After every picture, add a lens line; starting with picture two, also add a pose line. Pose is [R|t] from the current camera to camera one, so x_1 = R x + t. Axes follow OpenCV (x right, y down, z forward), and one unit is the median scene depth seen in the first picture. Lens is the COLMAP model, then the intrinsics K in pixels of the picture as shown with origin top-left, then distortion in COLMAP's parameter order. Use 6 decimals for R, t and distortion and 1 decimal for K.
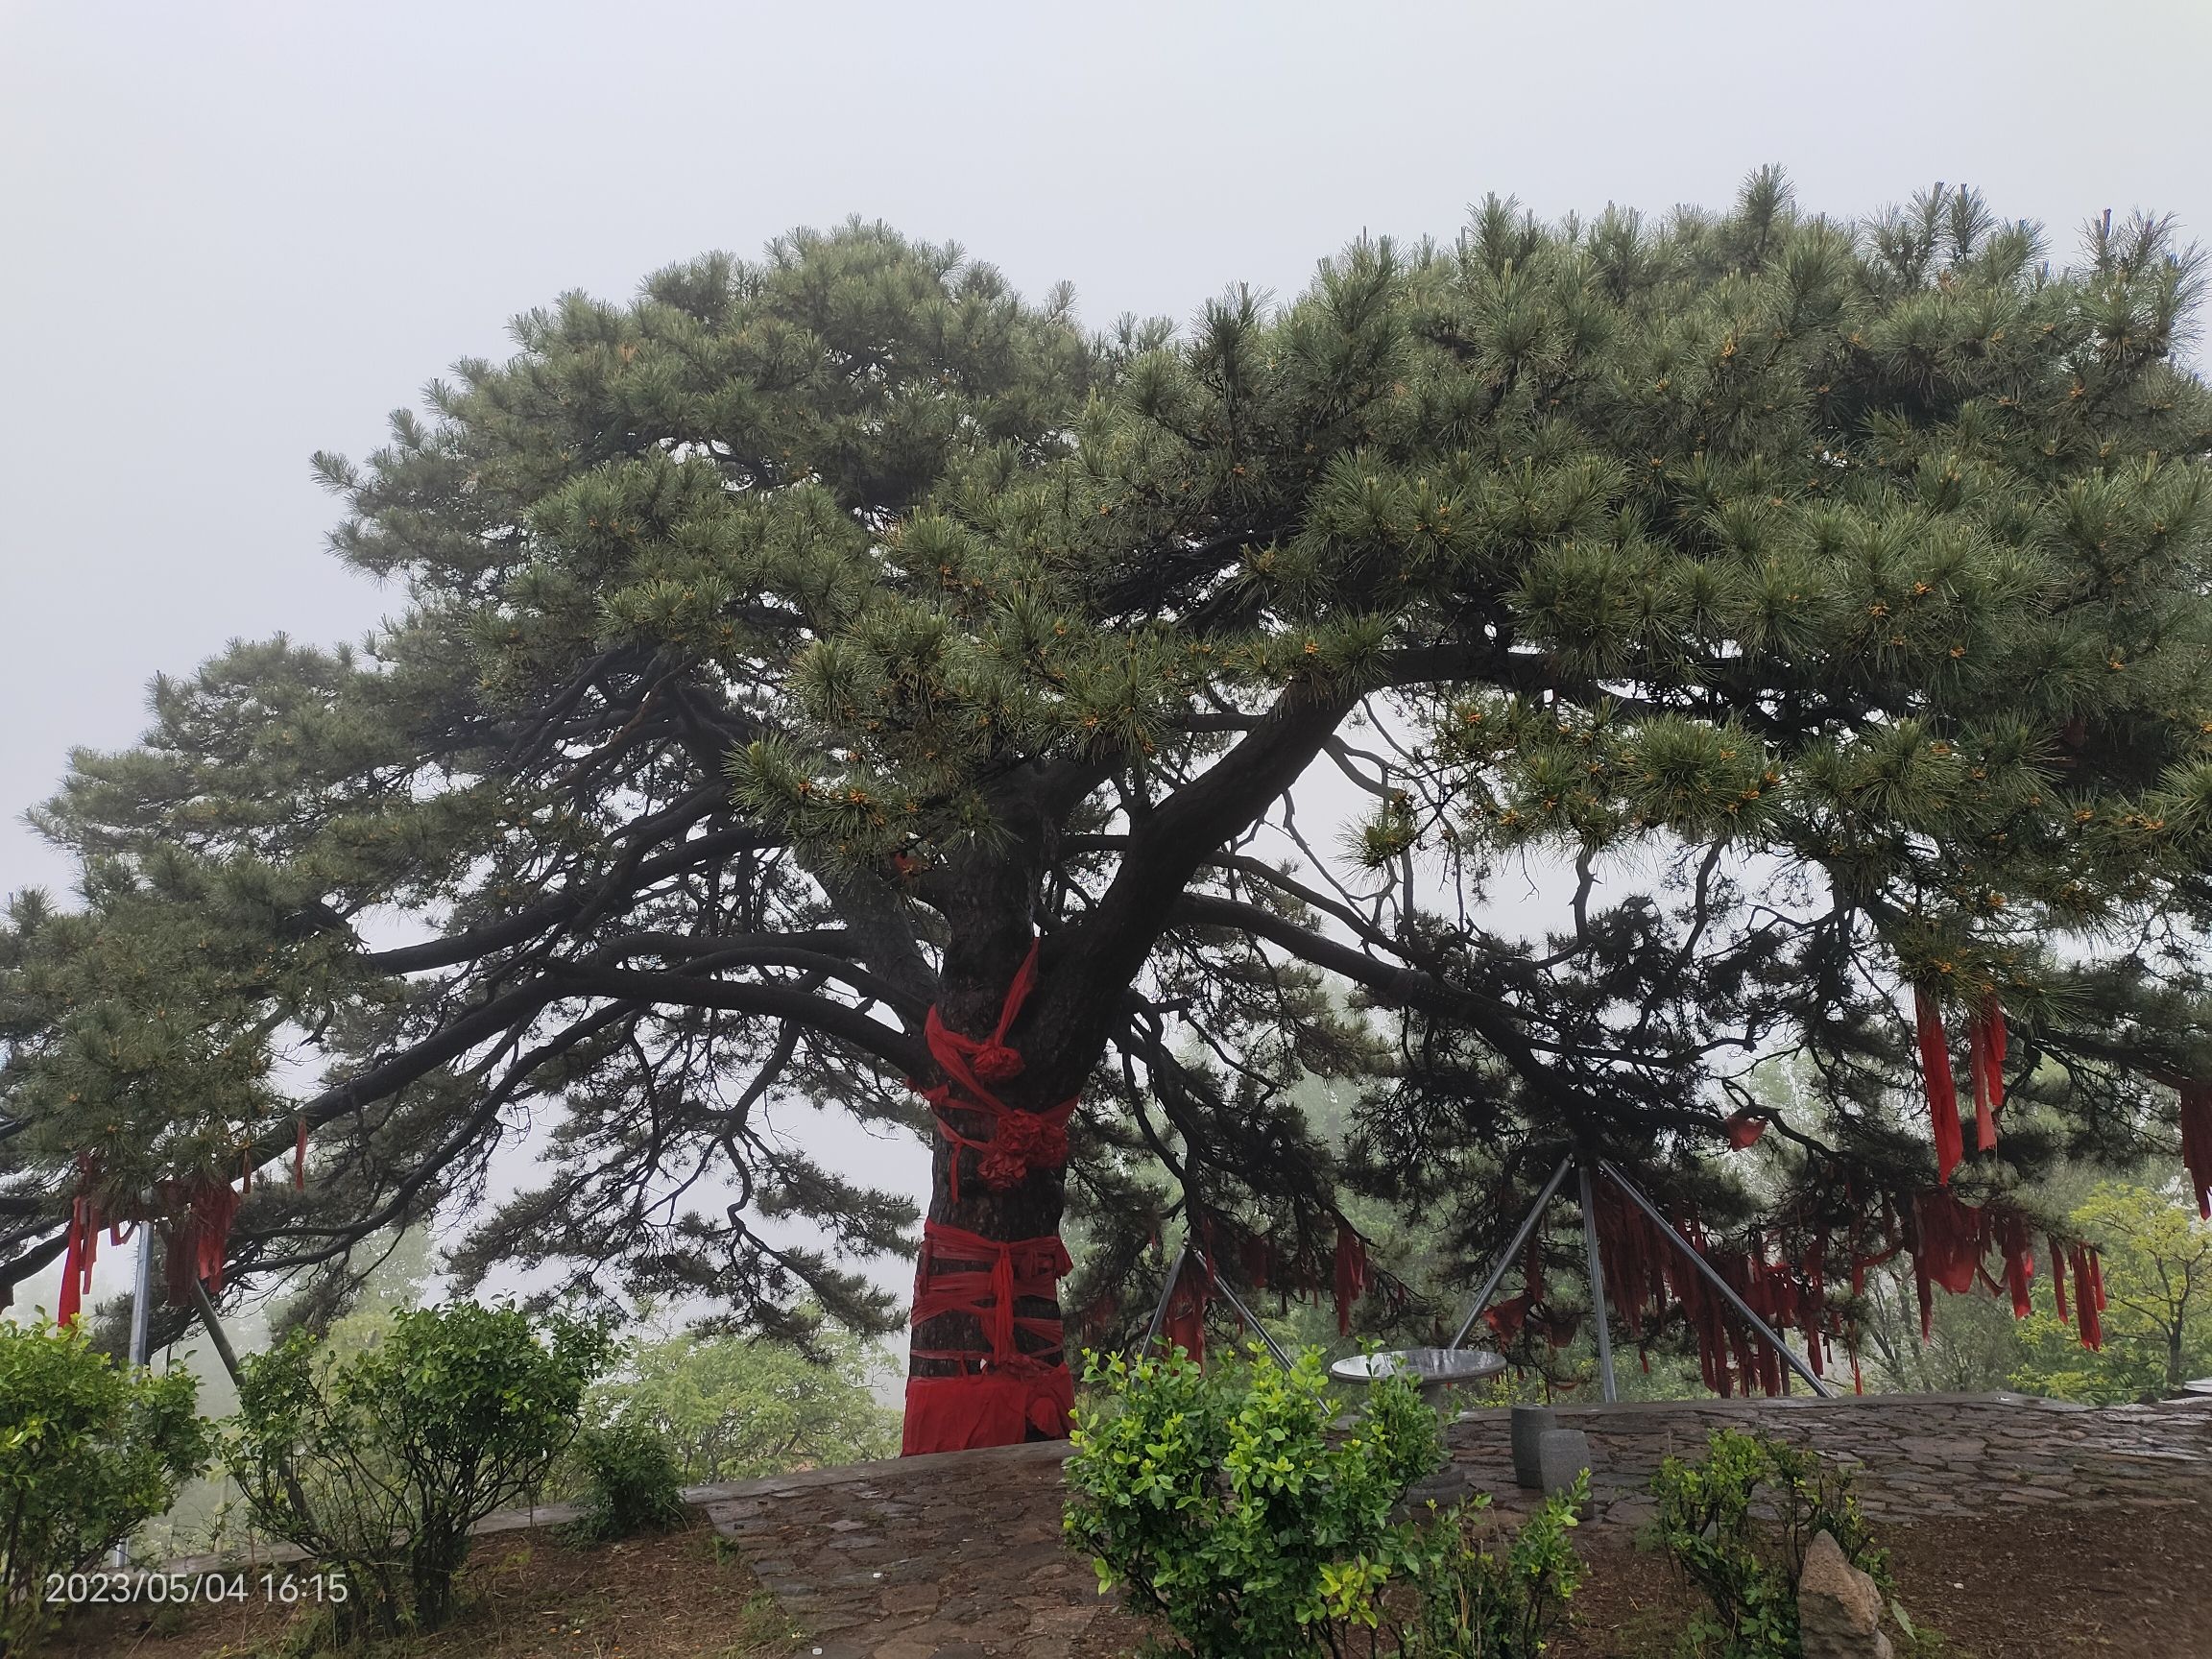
lens RADIAL K [[1602.7, 0, 1097.8], [0, 1602.7, 822.2], [0, 0, 1]] dist [0.040036, -0.006385]
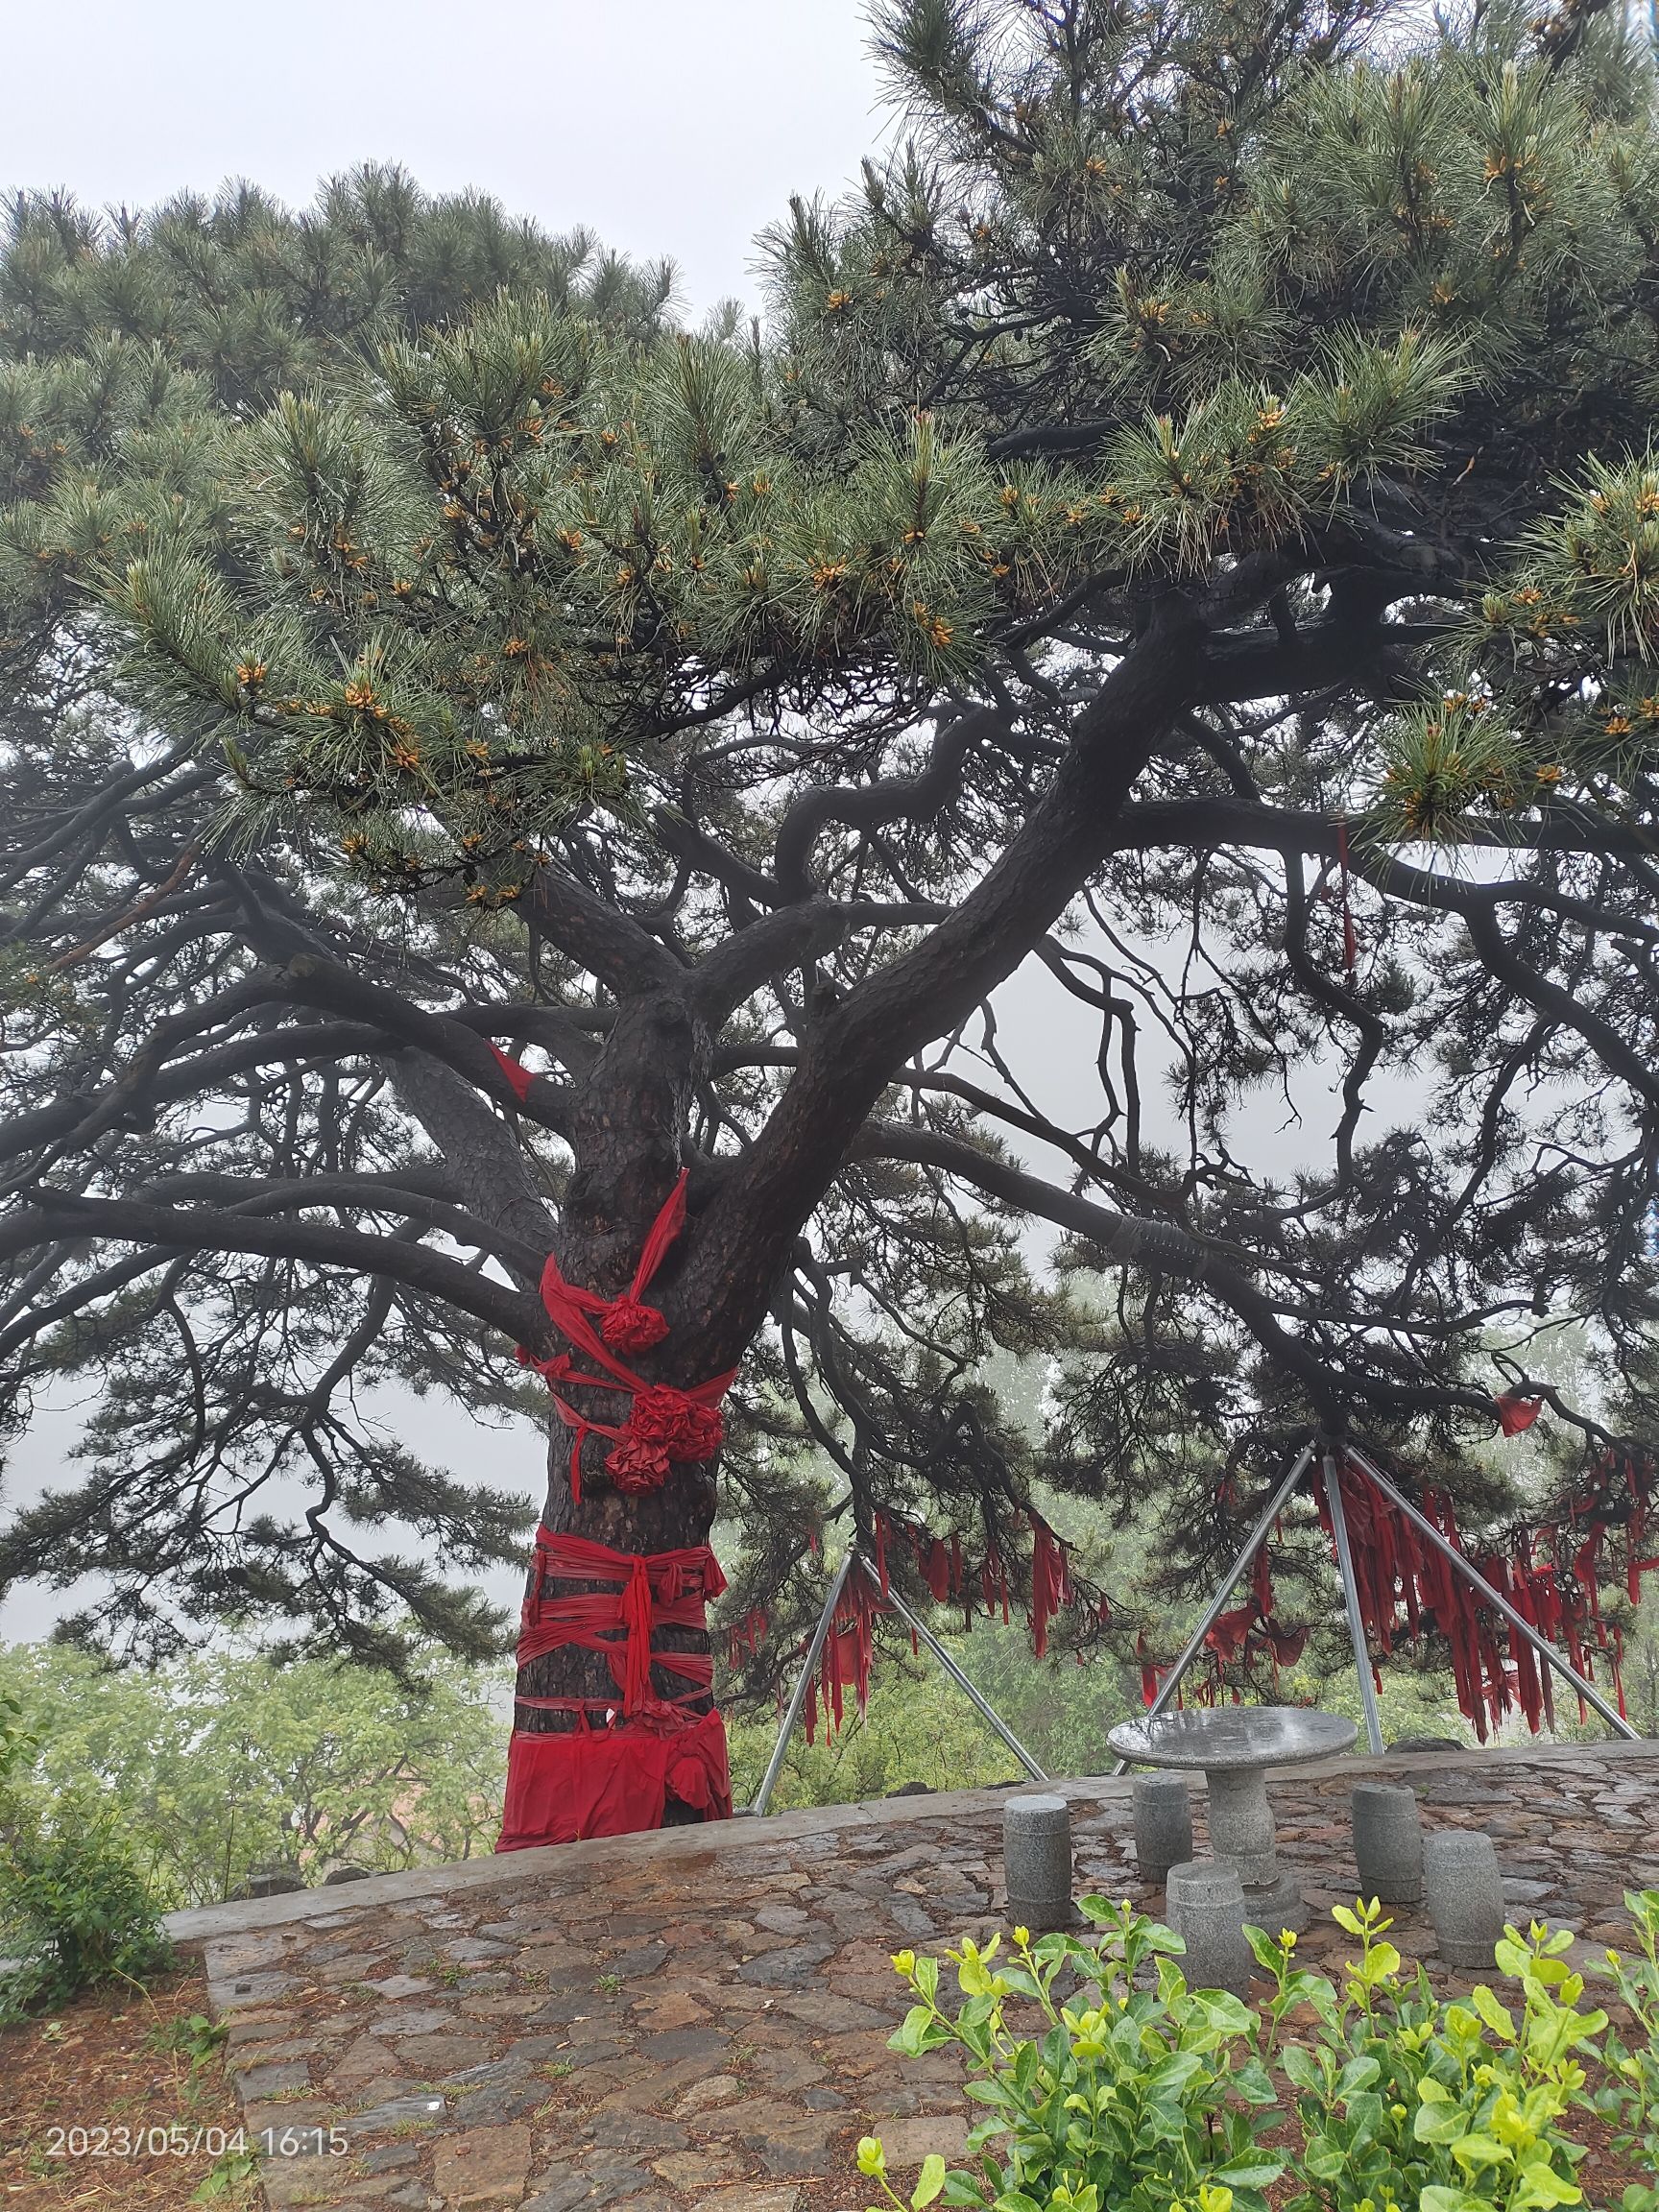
lens RADIAL K [[1602.7, 0, 842.1], [0, 1602.7, 1117.4], [0, 0, 1]] dist [0.040036, -0.006385]
pose [[0.997667, 0.009848, 0.067556, -0.011185], [-0.009779, 0.999951, -0.001350, 0.036823], [-0.067566, 0.000687, 0.997715, 0.160588]]
